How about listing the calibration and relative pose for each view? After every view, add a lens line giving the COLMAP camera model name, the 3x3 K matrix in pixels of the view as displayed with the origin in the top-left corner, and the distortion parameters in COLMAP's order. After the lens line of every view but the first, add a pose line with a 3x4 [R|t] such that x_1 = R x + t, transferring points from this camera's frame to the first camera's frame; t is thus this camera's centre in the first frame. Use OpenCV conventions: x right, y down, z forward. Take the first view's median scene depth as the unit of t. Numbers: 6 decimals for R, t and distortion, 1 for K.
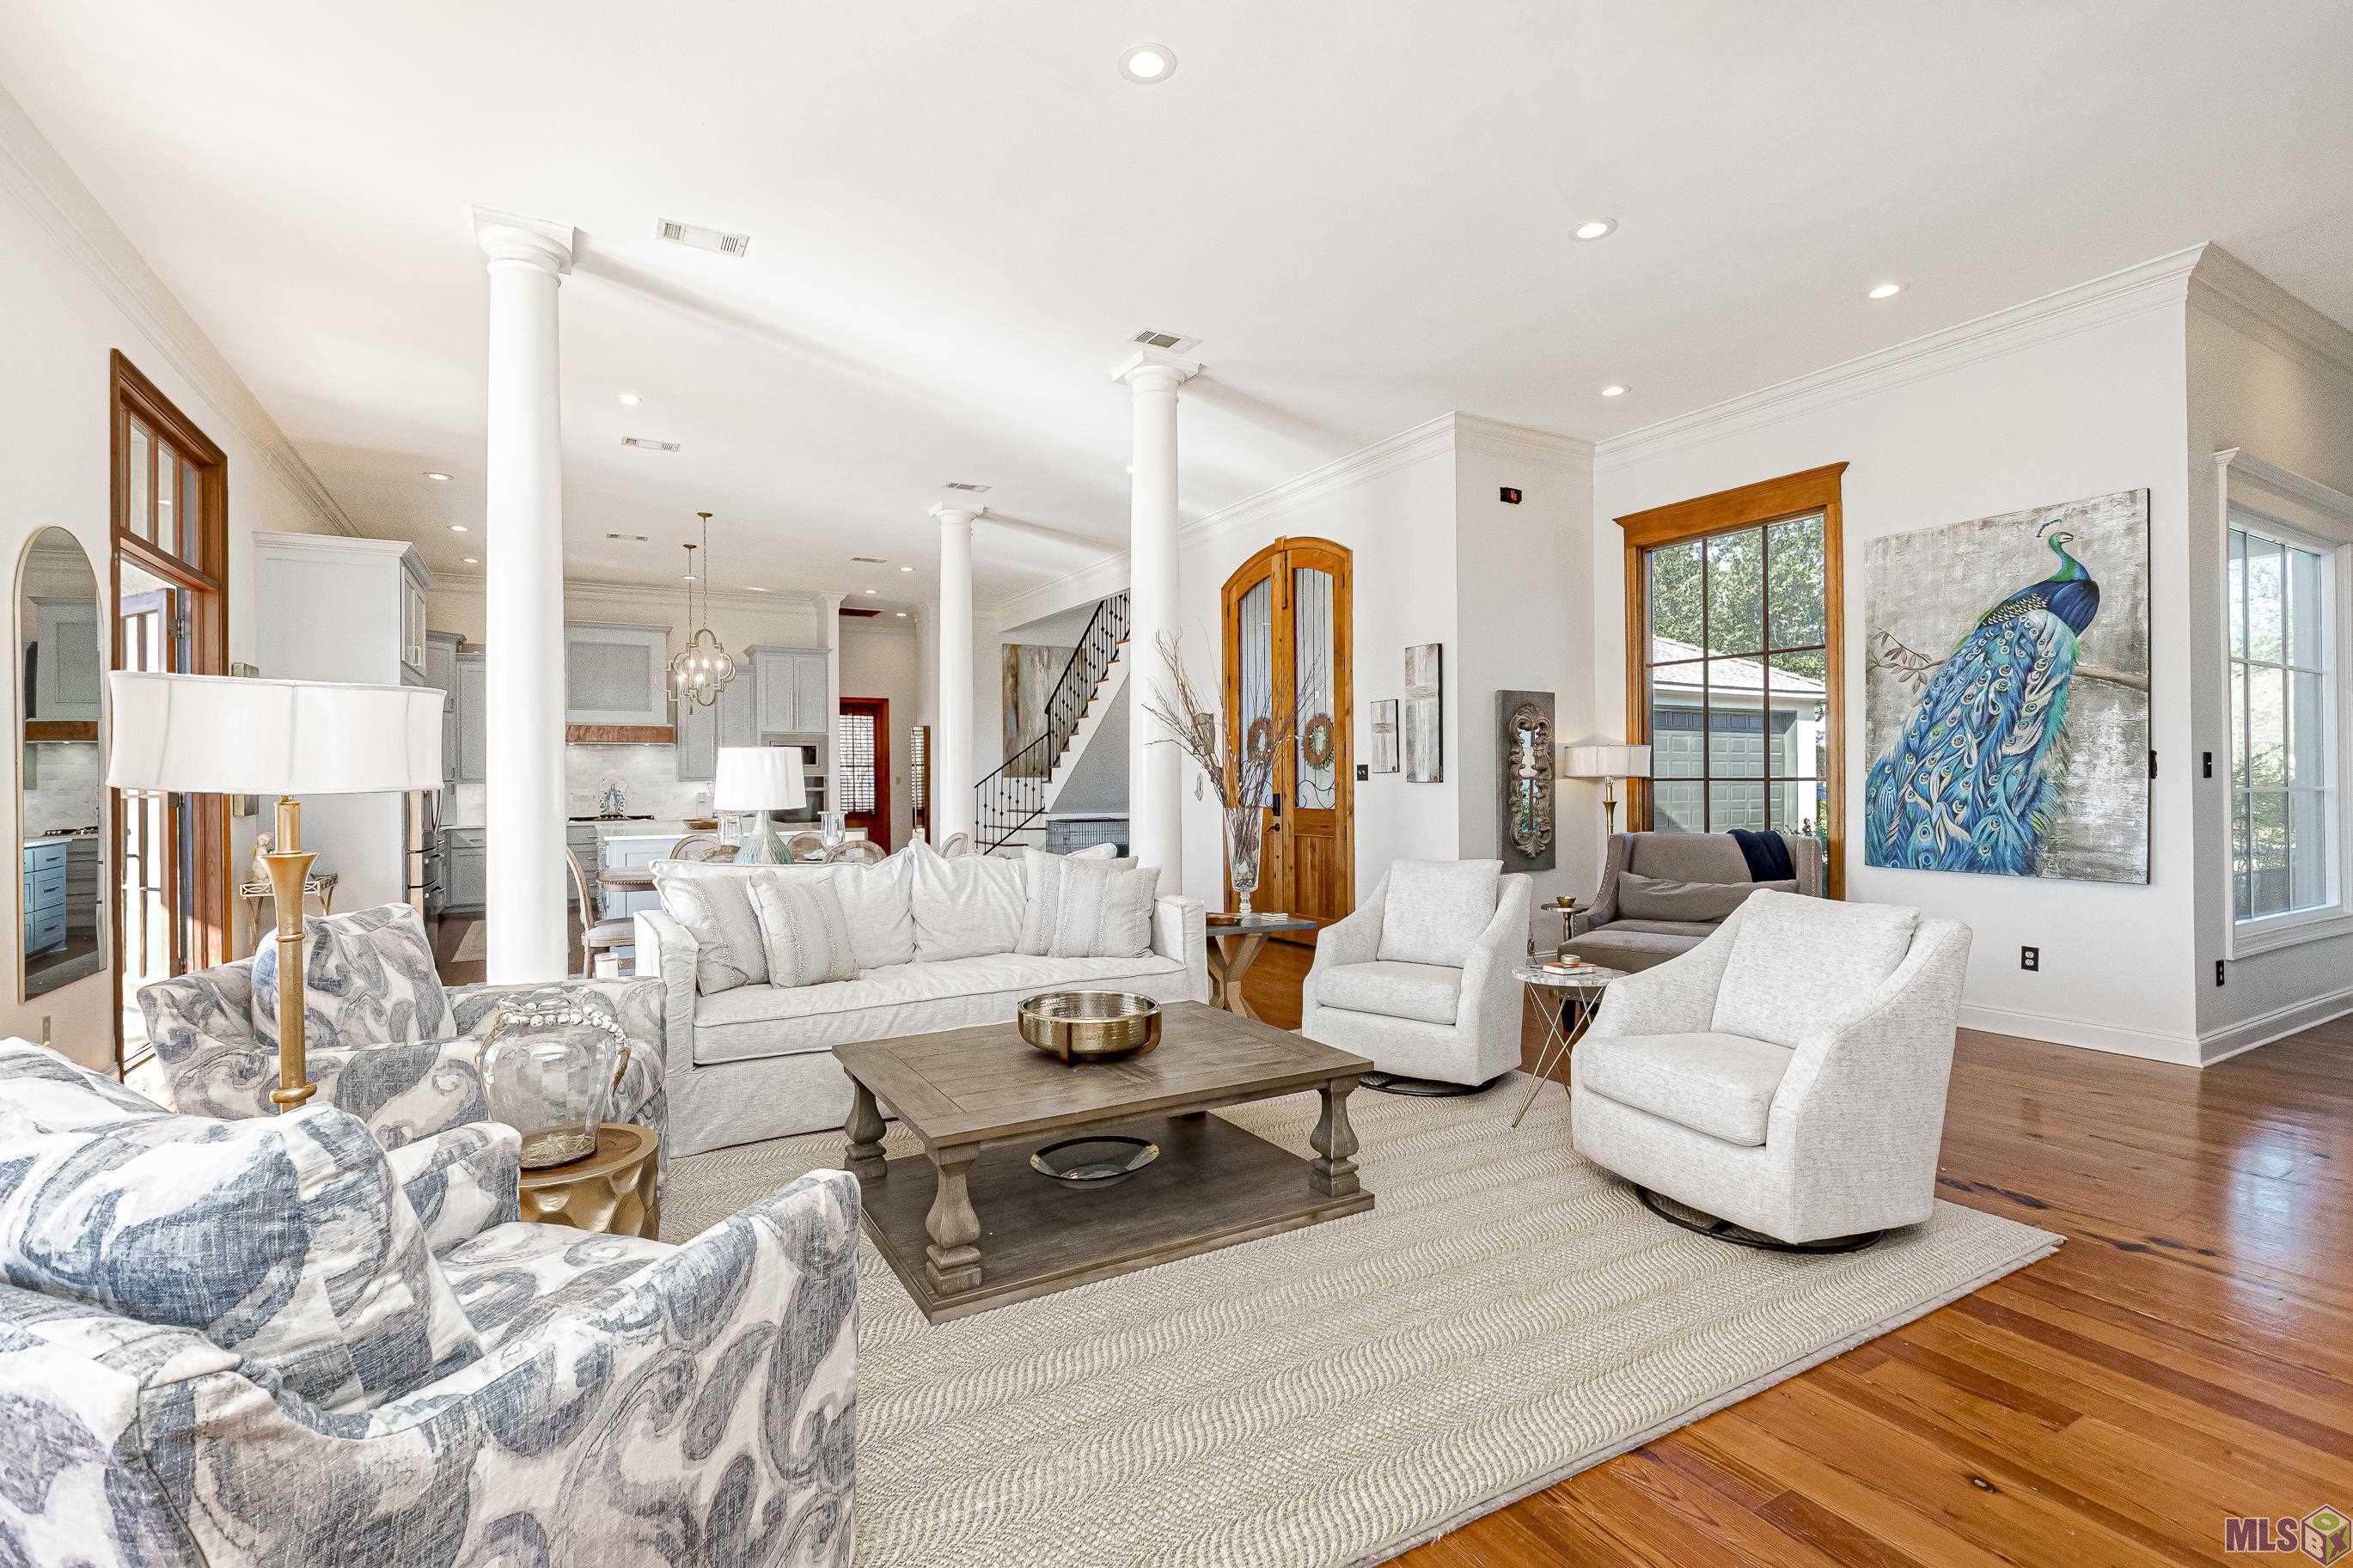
lens RADIAL K [[1051.7, 0, 1124.6], [0, 1051.7, 779.2], [0, 0, 1]] dist [-0.000721, -0.001369]
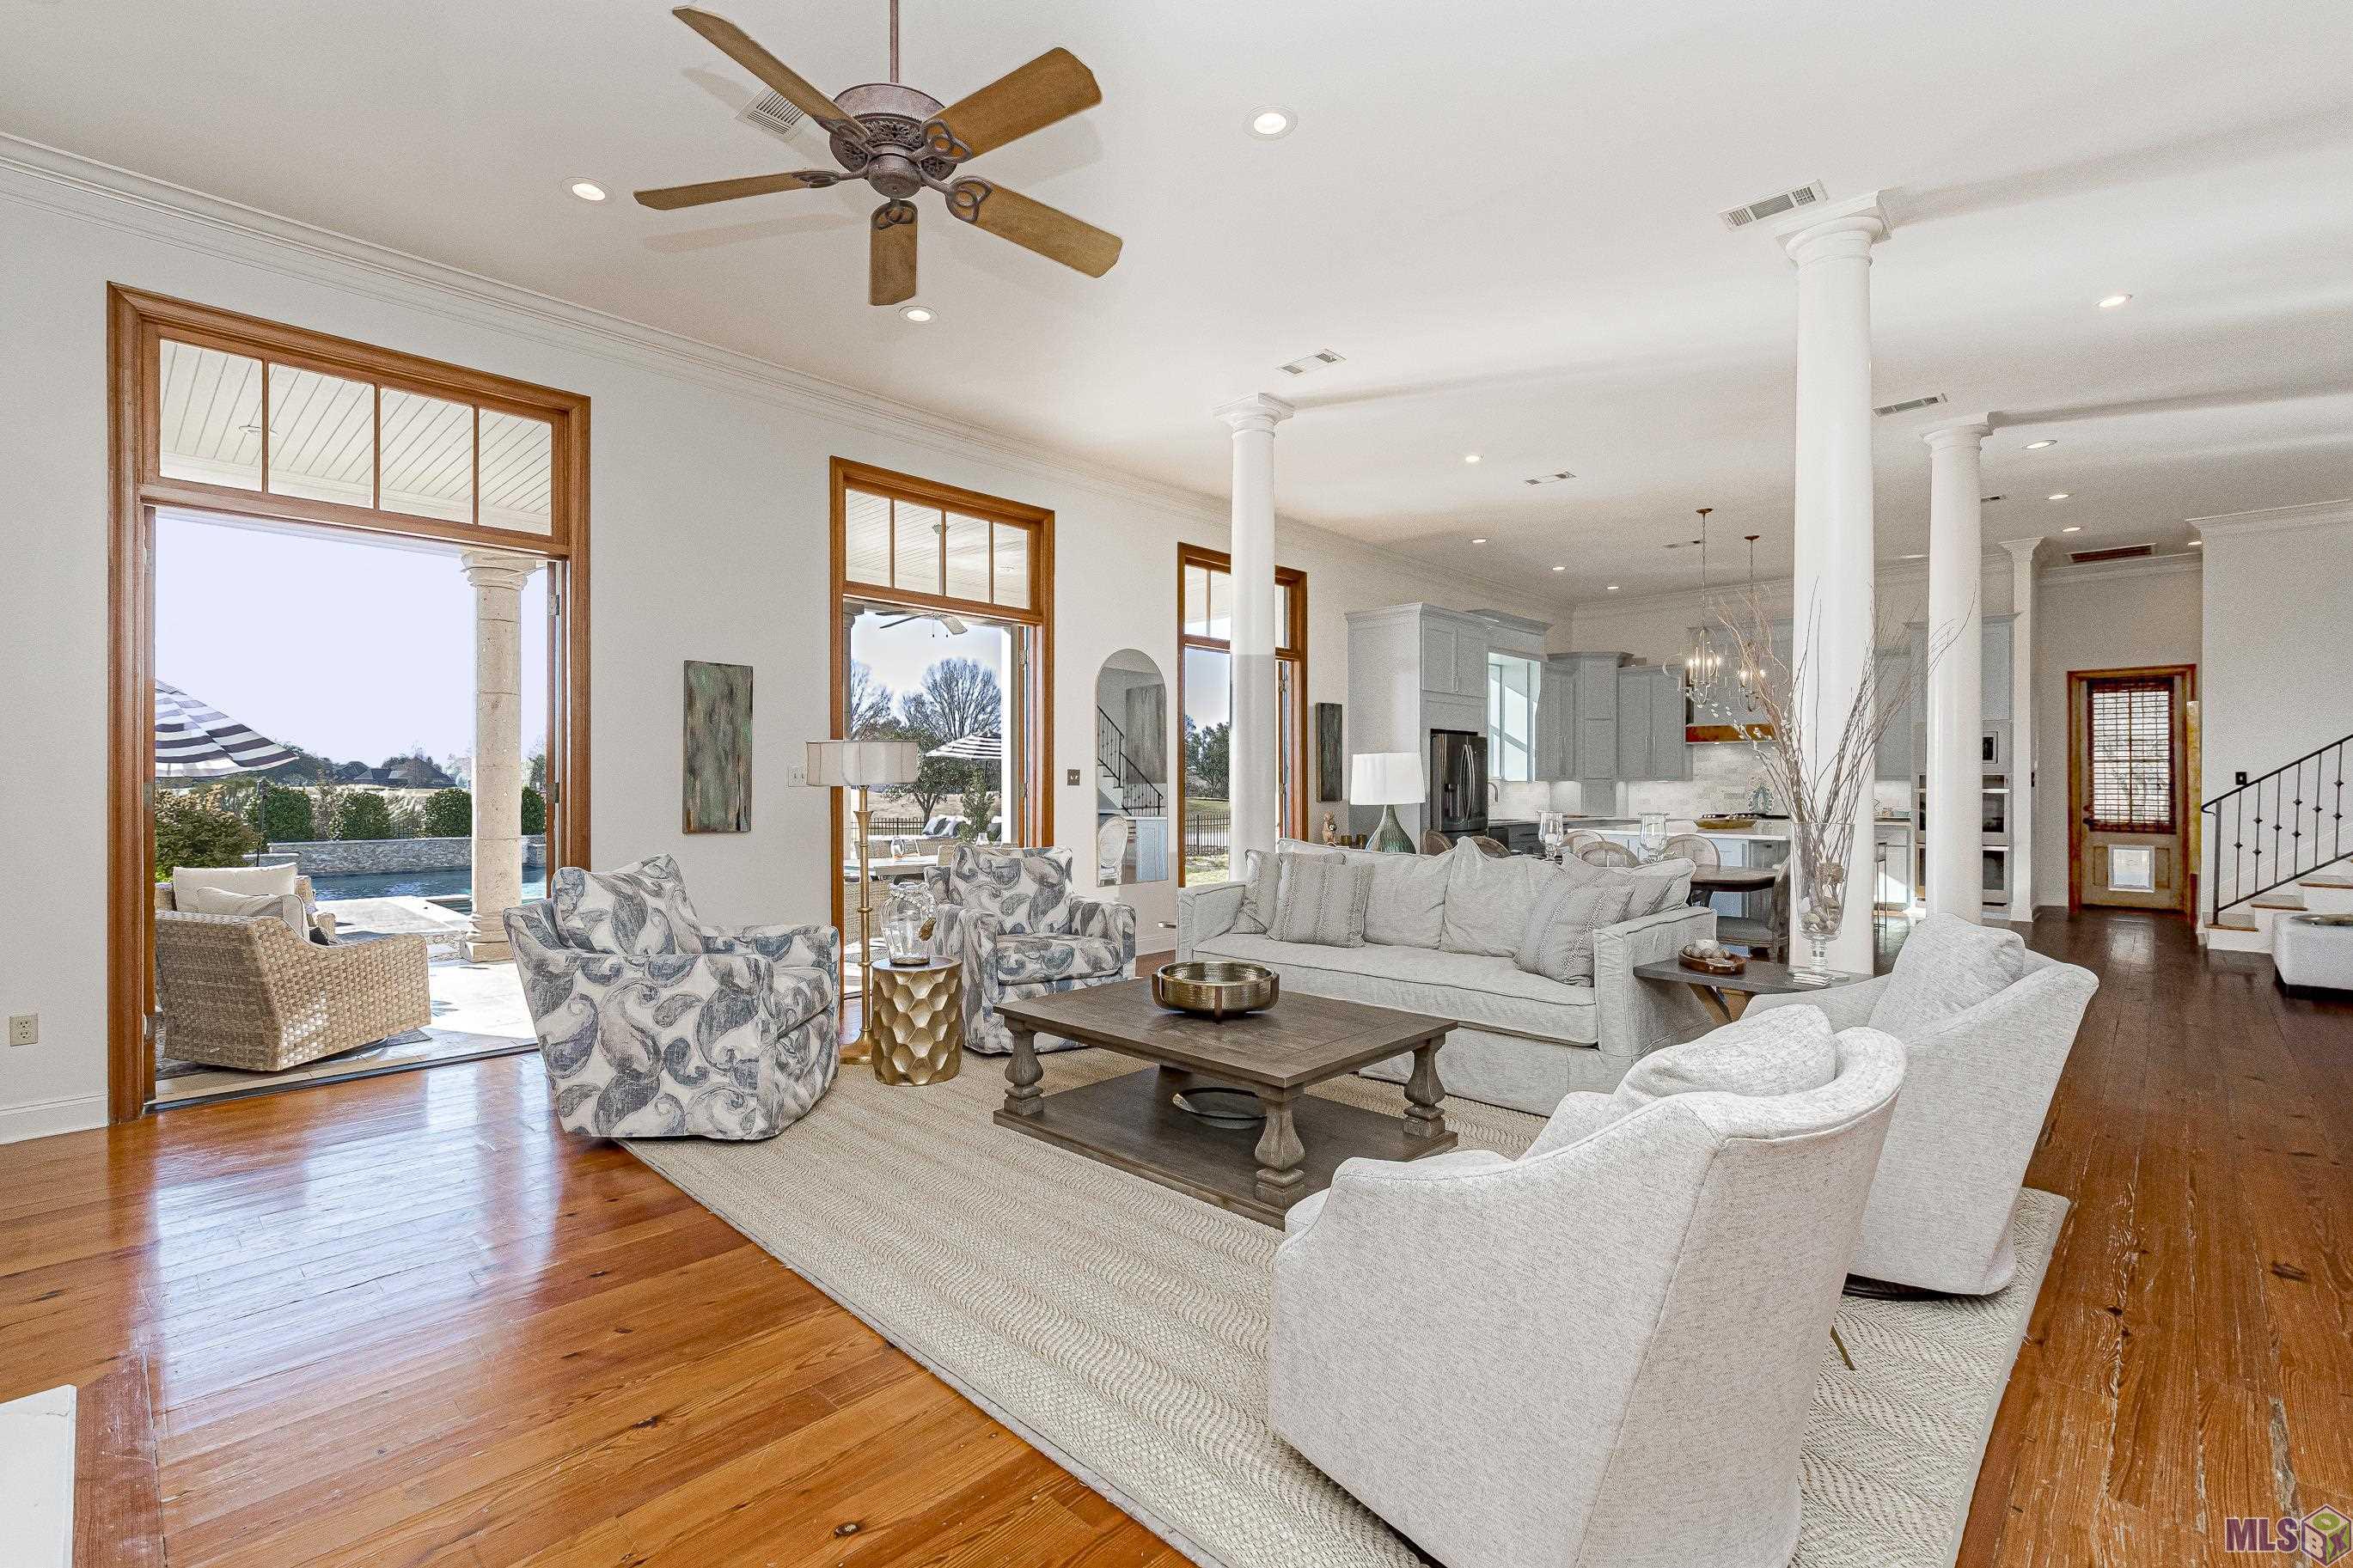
lens RADIAL K [[1051.7, 0, 1154.3], [0, 1051.7, 792.8], [0, 0, 1]] dist [-0.000721, -0.001369]
pose [[0.293261, 0.018515, -0.955853, 0.616815], [-0.002306, 0.999823, 0.018659, -0.005862], [0.956030, -0.003268, 0.293252, 0.337057]]
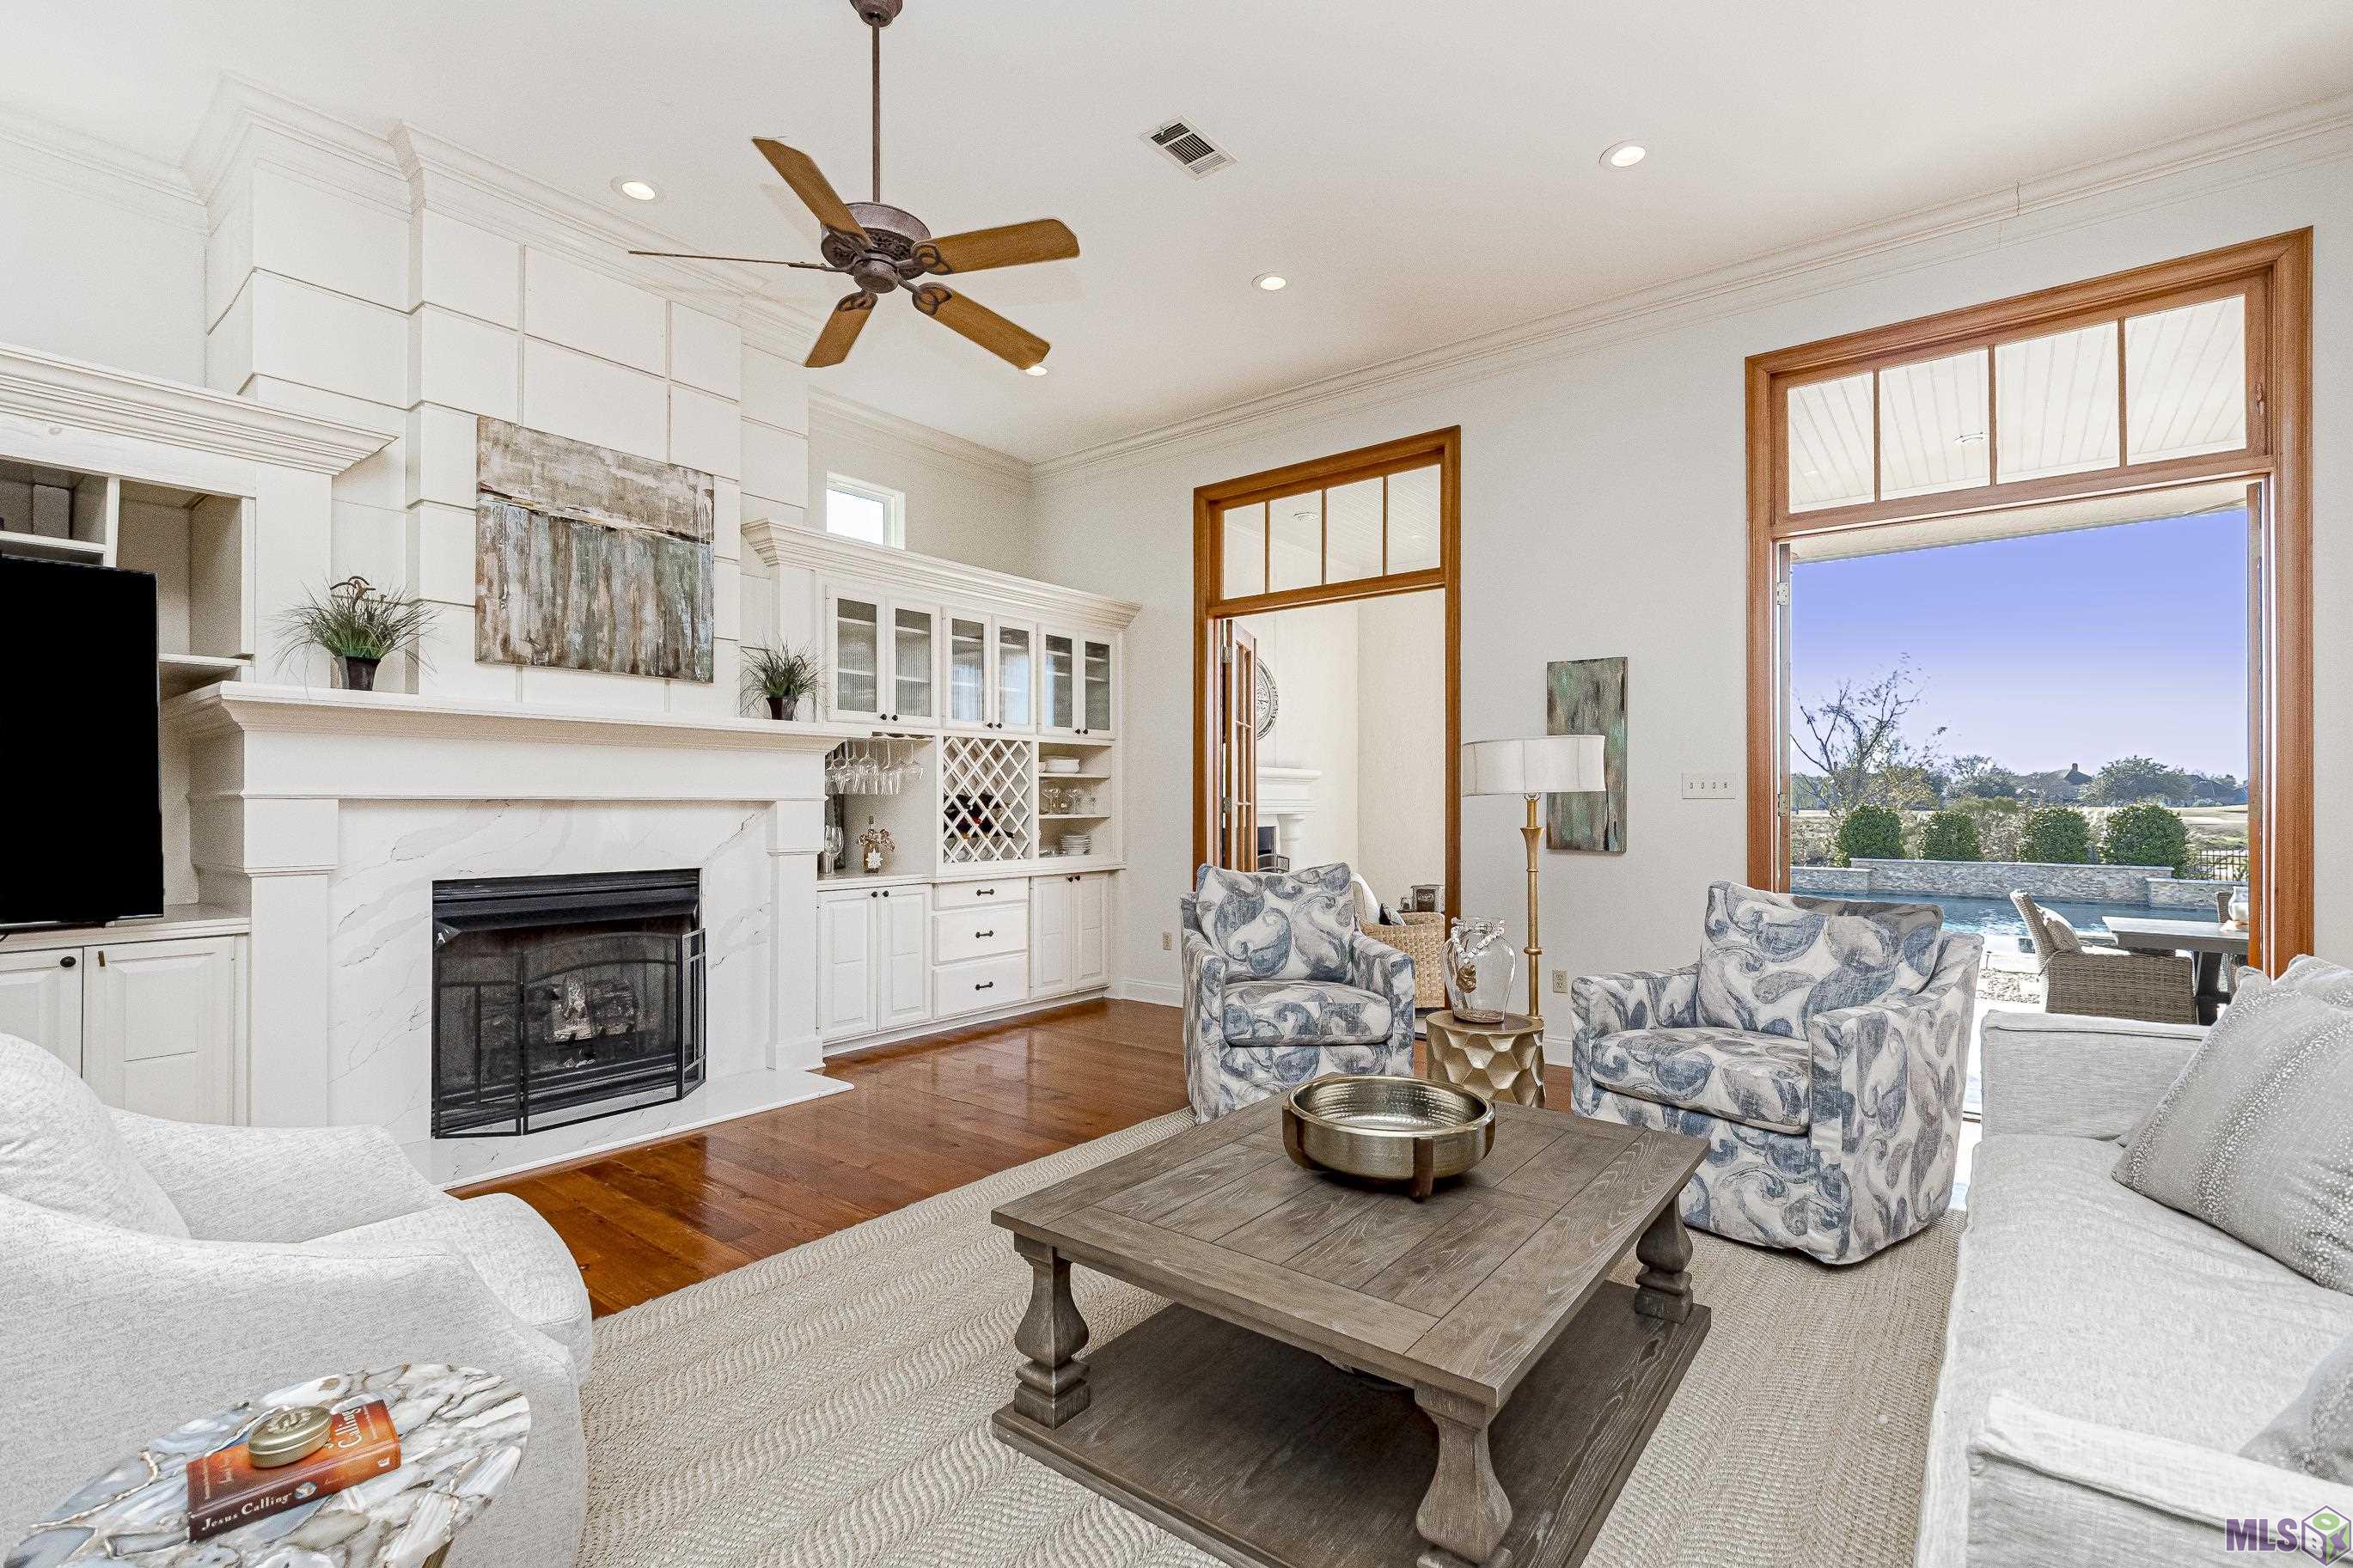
lens RADIAL K [[1051.7, 0, 1154.8], [0, 1051.7, 802.4], [0, 0, 1]] dist [-0.000721, -0.001369]
pose [[-0.926744, 0.008457, -0.375598, 0.206798], [0.009159, 0.999958, -0.000082, 0.007170], [0.375581, -0.003516, -0.926783, 0.922509]]
